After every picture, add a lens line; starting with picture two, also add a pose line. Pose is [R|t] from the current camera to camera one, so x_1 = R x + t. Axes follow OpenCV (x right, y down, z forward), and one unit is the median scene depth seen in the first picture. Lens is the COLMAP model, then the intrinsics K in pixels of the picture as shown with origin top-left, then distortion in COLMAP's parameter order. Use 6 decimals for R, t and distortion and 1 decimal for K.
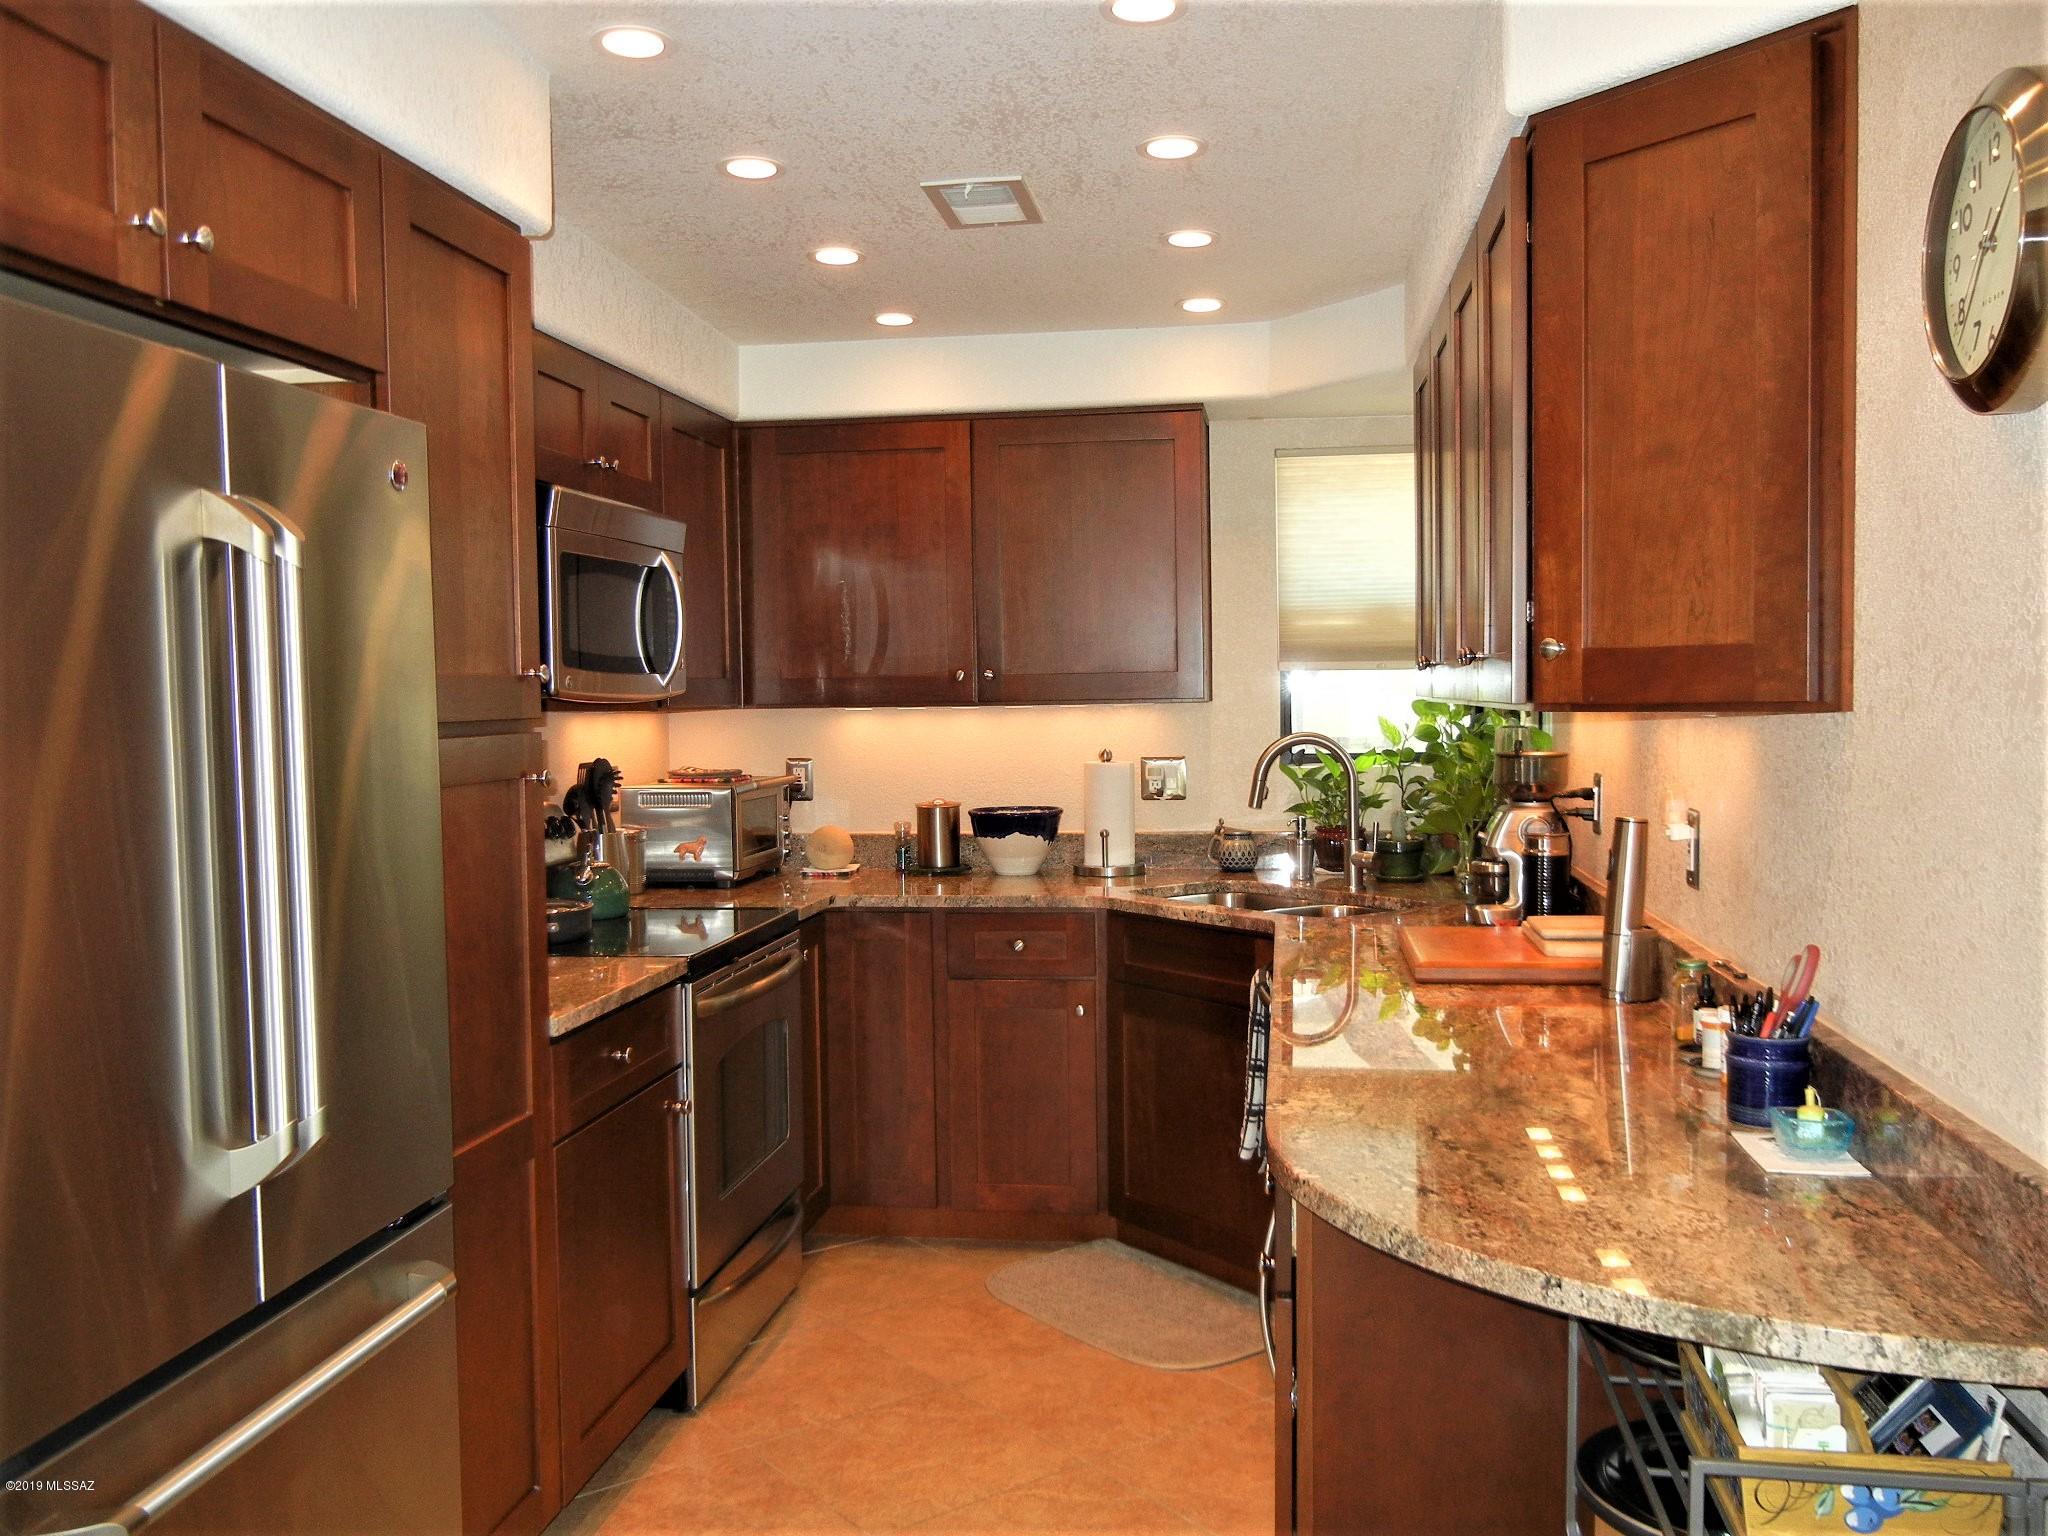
lens RADIAL K [[1775.3, 0, 1024.9], [0, 1775.3, 766.4], [0, 0, 1]] dist [-0.000590, 0.001675]
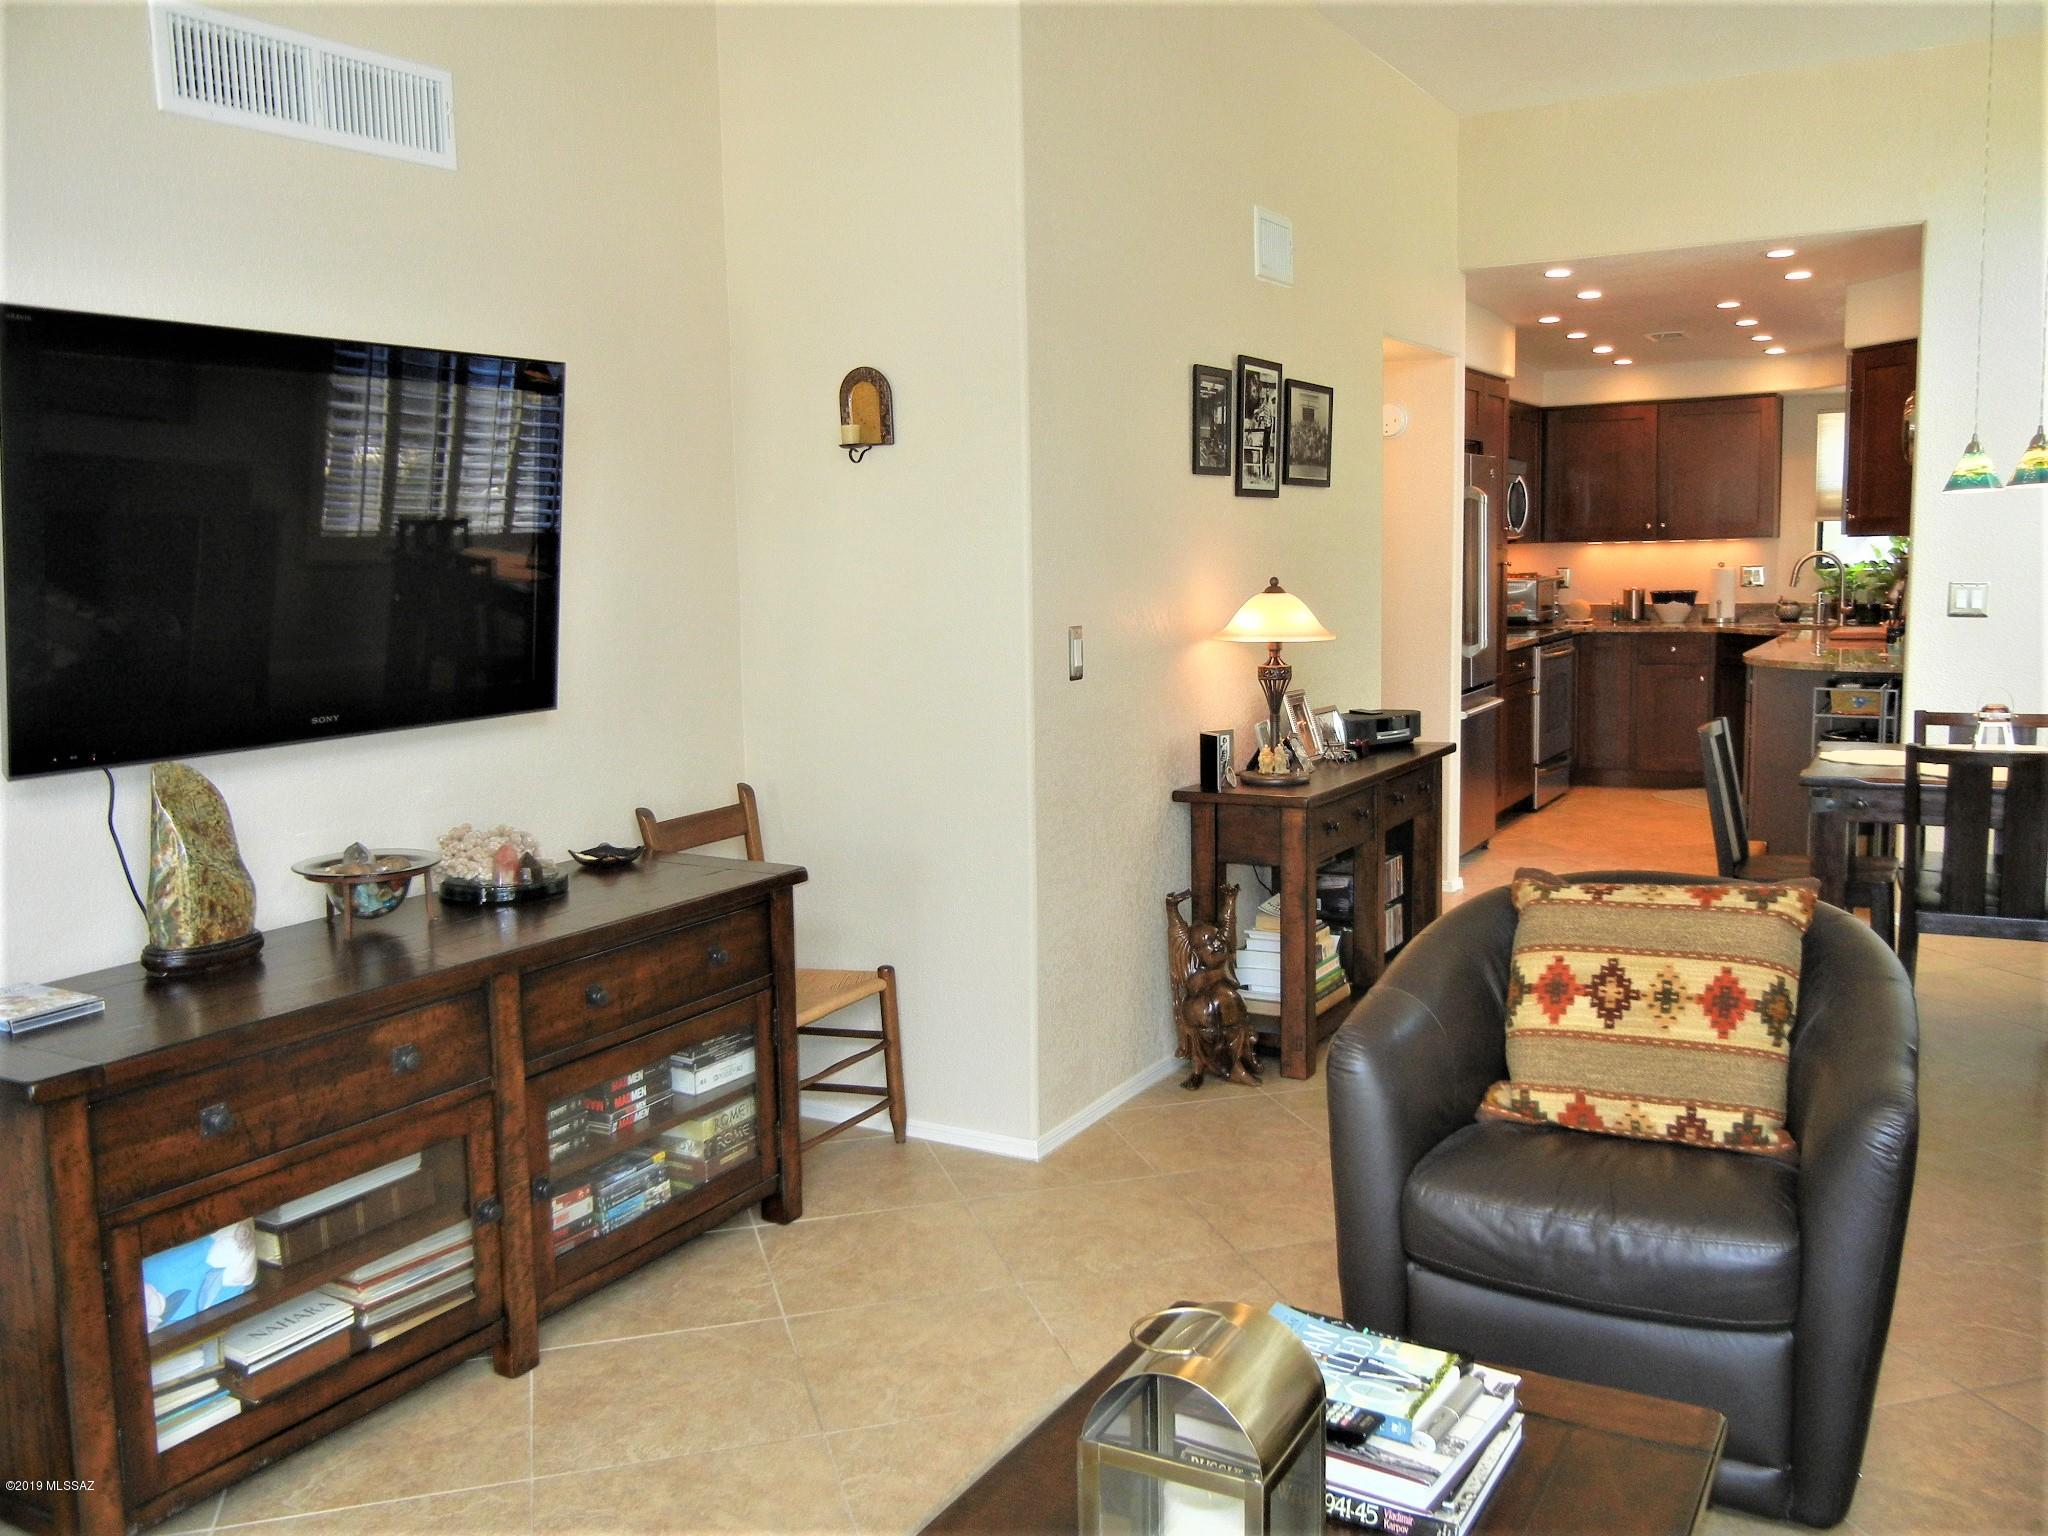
lens RADIAL K [[1775.3, 0, 1026.6], [0, 1775.3, 781.5], [0, 0, 1]] dist [-0.000590, 0.001675]
pose [[0.937866, 0.036564, -0.345065, 0.009100], [-0.004942, 0.995739, 0.092080, 0.060195], [0.346962, -0.084654, 0.934051, -1.249508]]
